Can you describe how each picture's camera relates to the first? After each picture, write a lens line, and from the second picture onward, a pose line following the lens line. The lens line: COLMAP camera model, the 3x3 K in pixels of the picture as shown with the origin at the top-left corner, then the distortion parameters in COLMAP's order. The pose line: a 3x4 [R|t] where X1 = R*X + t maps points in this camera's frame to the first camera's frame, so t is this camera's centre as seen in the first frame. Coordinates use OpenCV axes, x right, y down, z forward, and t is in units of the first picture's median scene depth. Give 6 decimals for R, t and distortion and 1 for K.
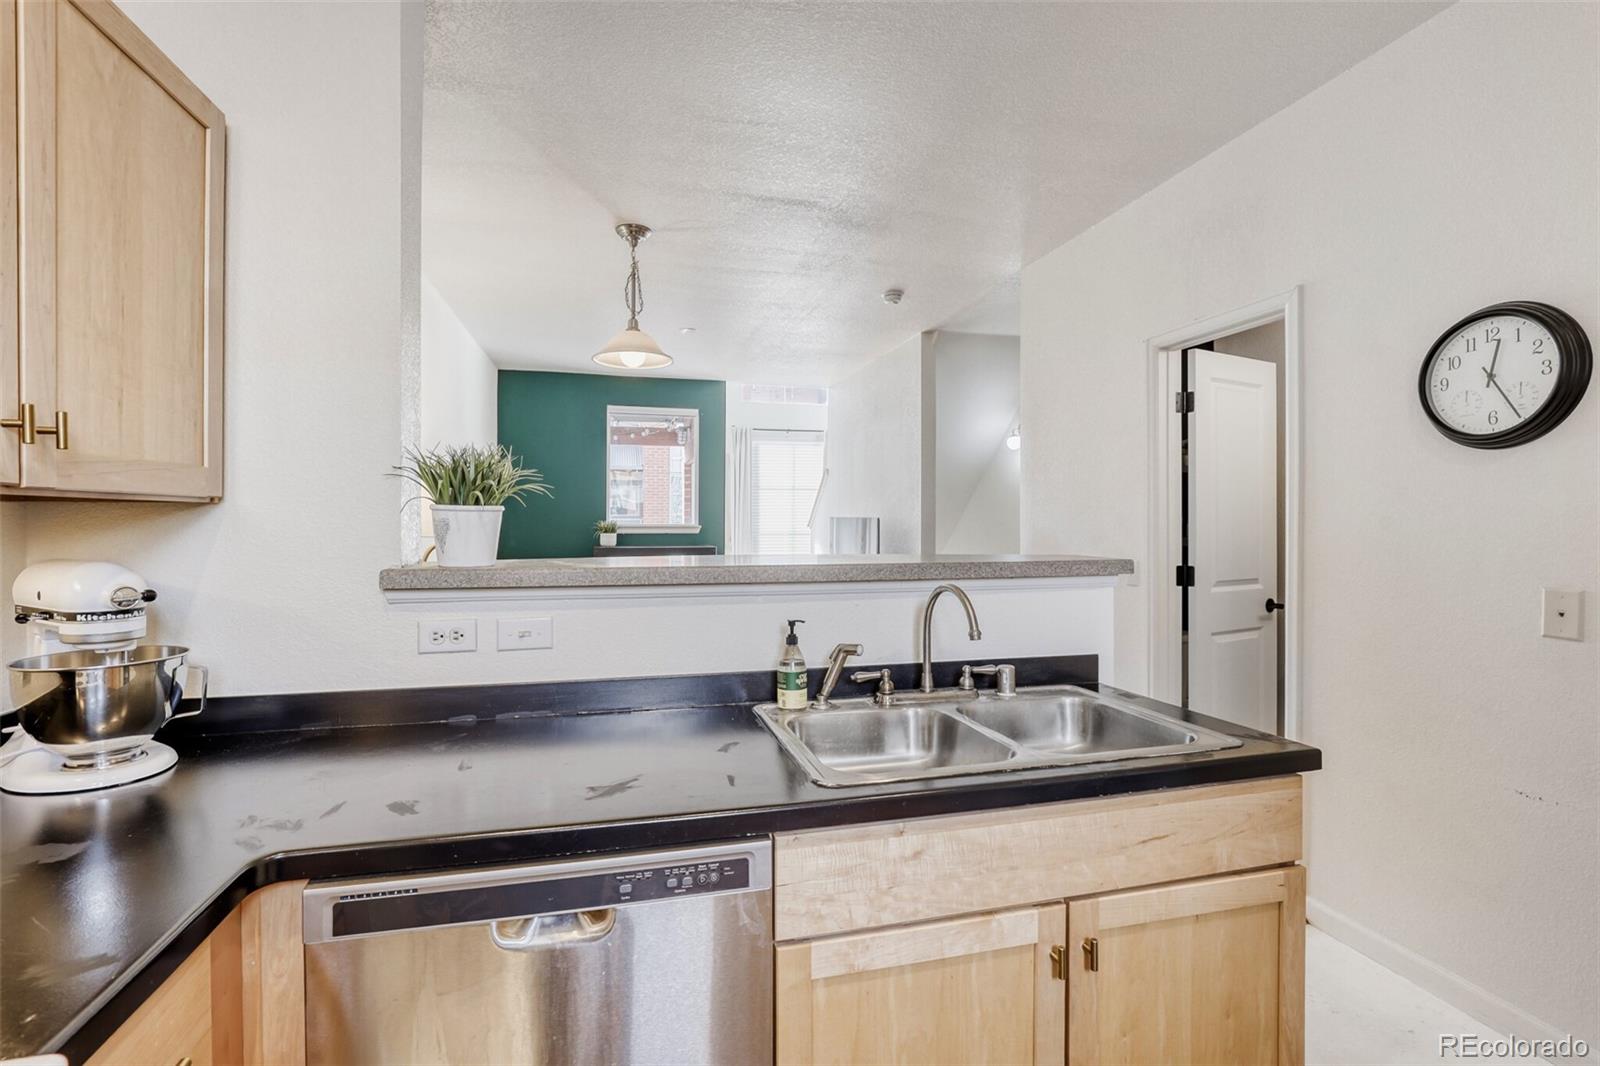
lens RADIAL K [[739.5, 0, 795.8], [0, 739.5, 521.5], [0, 0, 1]] dist [-0.021198, 0.006065]
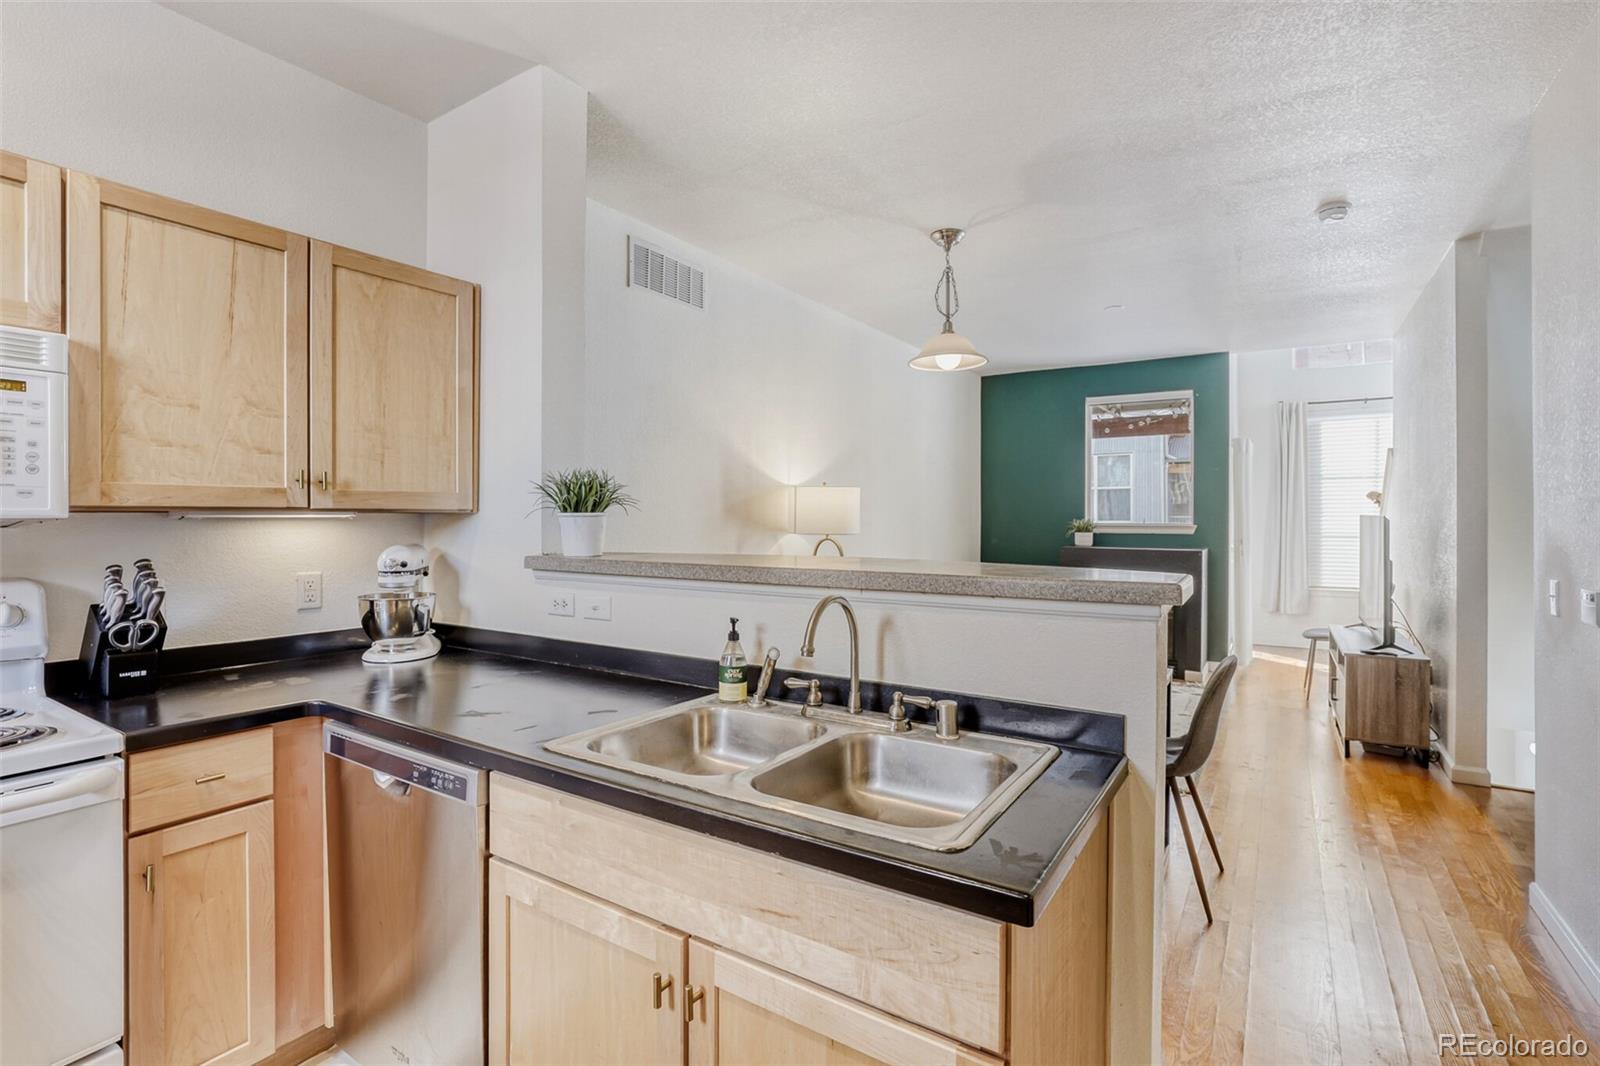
lens RADIAL K [[739.5, 0, 792.8], [0, 739.5, 514.6], [0, 0, 1]] dist [-0.021198, 0.006065]
pose [[0.674691, -0.005016, -0.738083, 0.835355], [0.001438, 0.999984, -0.005481, -0.009137], [0.738099, 0.002637, 0.674687, 0.340022]]
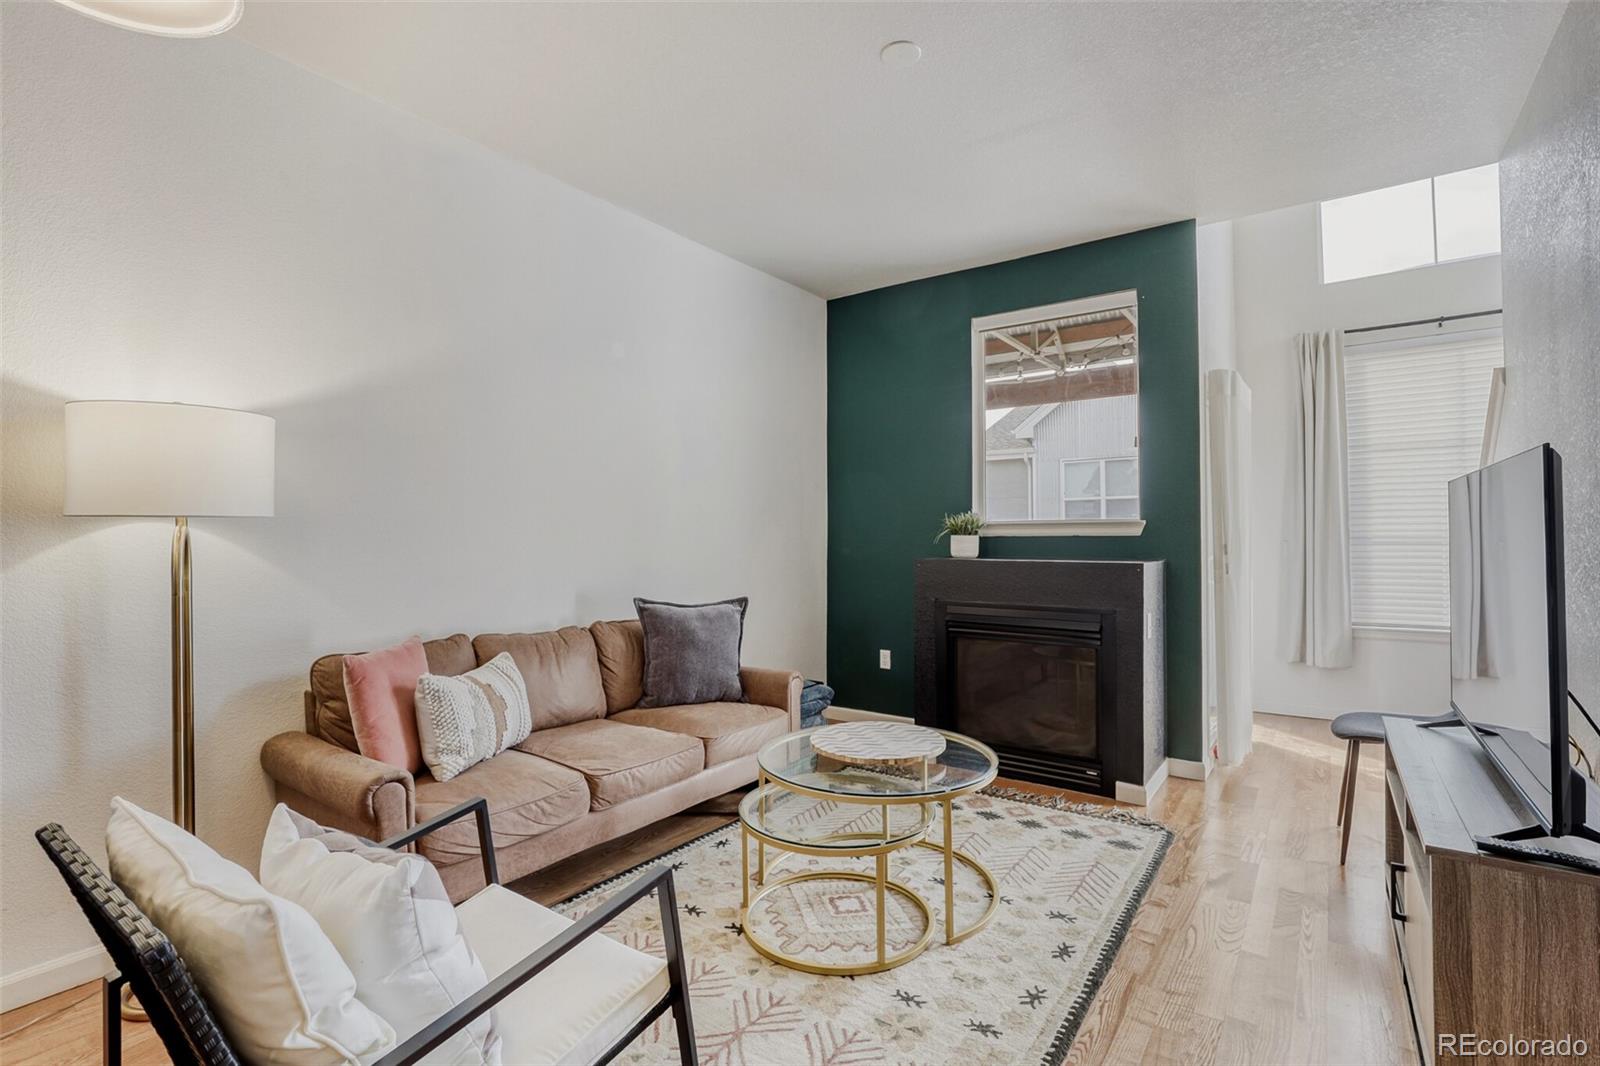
lens RADIAL K [[739.5, 0, 799.9], [0, 739.5, 518.6], [0, 0, 1]] dist [-0.021198, 0.006065]
pose [[0.641044, -0.028037, -0.766992, 0.459726], [0.006456, 0.999494, -0.031139, 0.085945], [0.767477, 0.015010, 0.640901, 2.260030]]
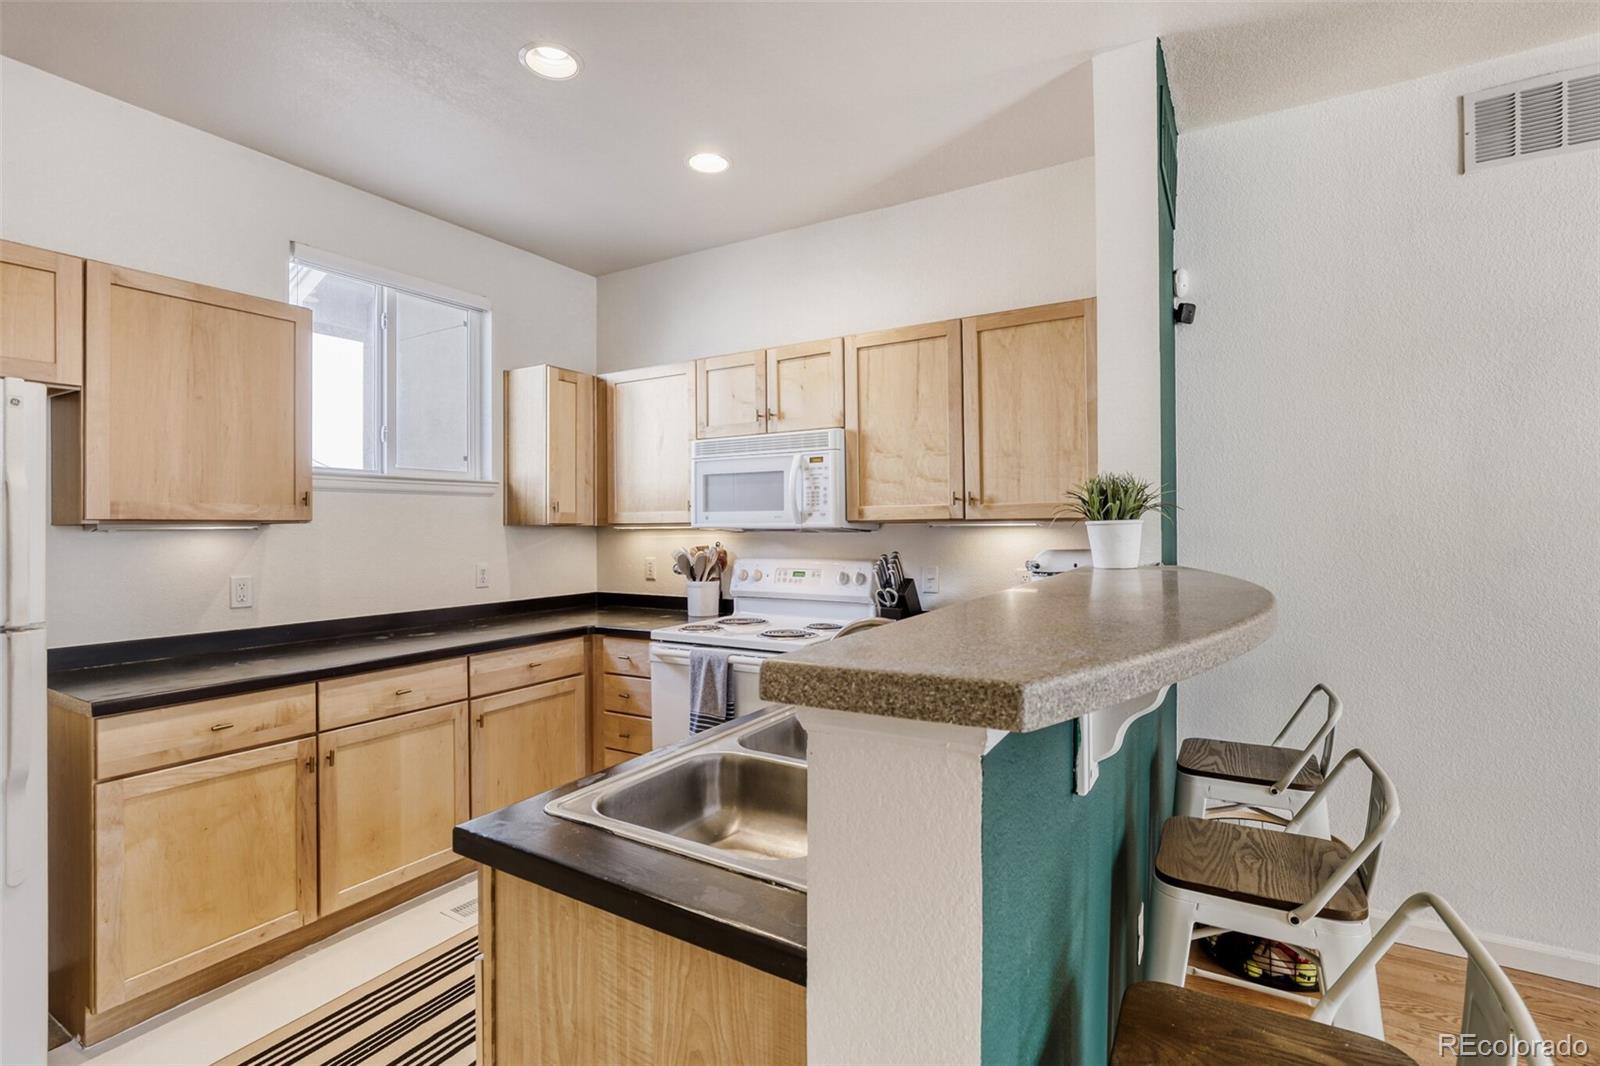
lens RADIAL K [[739.5, 0, 811.5], [0, 739.5, 519.6], [0, 0, 1]] dist [-0.021198, 0.006065]
pose [[-0.701198, 0.000089, -0.712967, 0.813244], [0.007476, 0.999946, -0.007228, -0.017313], [0.712928, -0.010398, -0.701160, 1.483911]]
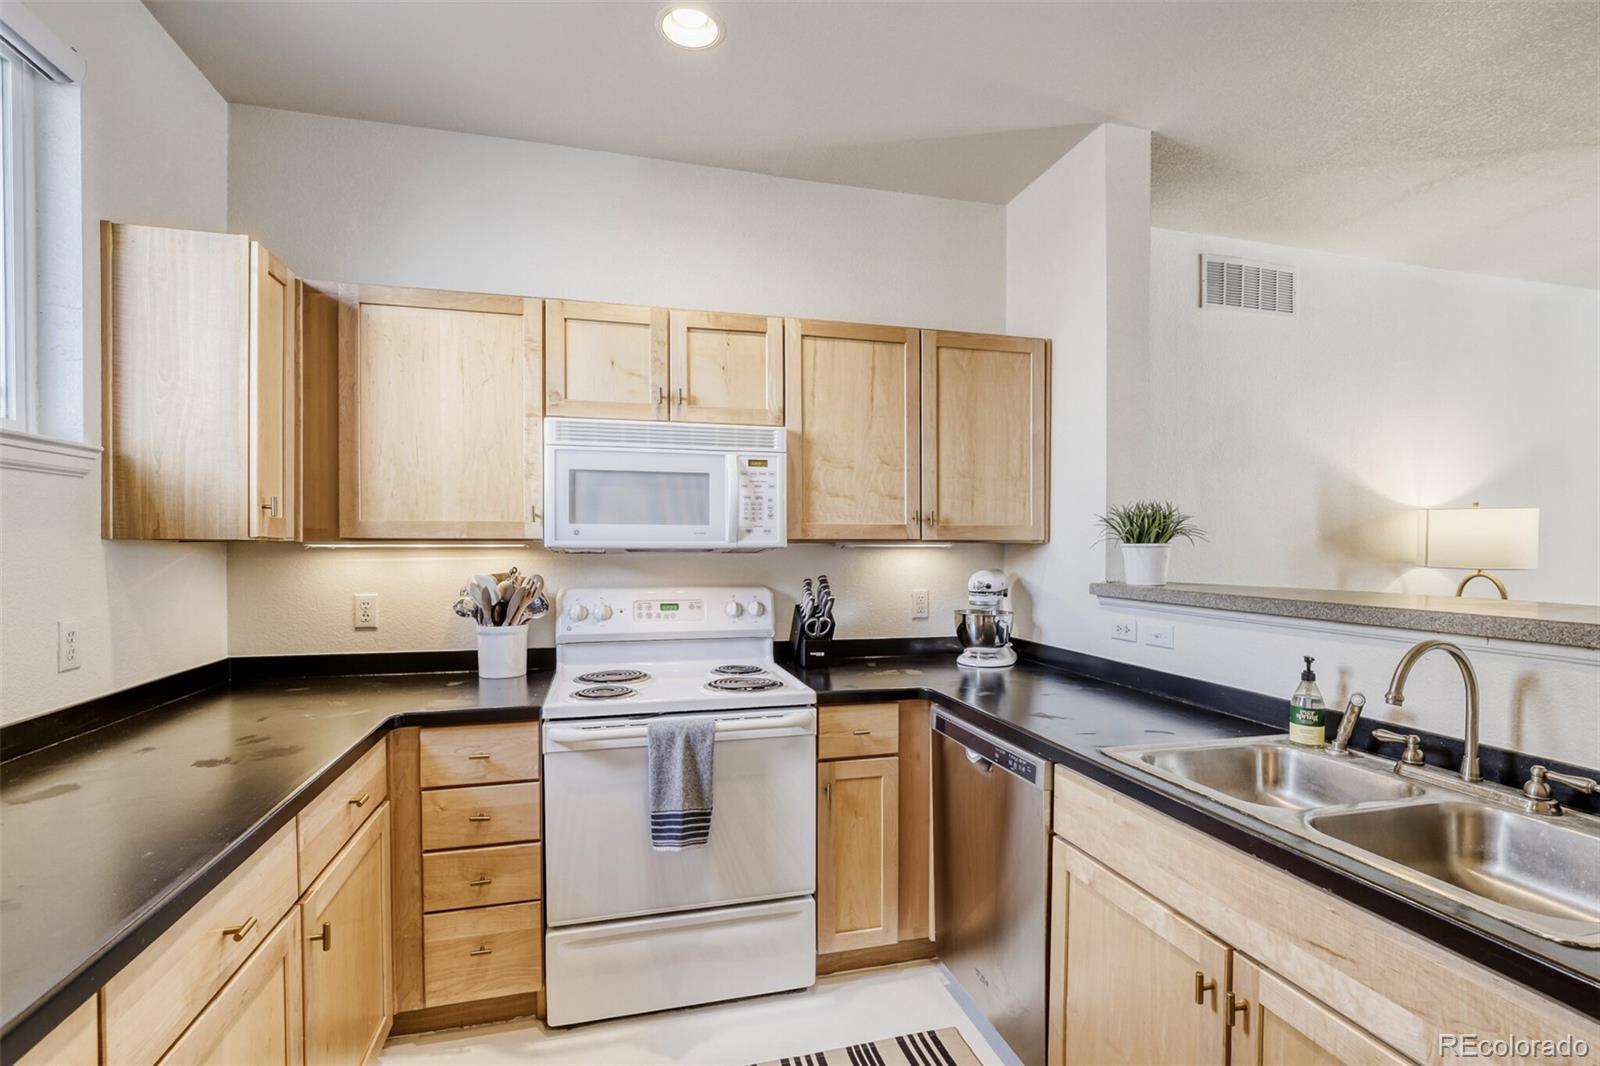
lens RADIAL K [[739.5, 0, 808.8], [0, 739.5, 549.6], [0, 0, 1]] dist [-0.021198, 0.006065]
pose [[0.018582, 0.006368, -0.999807, 0.970174], [-0.002954, 0.999976, 0.006314, -0.015945], [0.999823, 0.002836, 0.018600, 0.299534]]
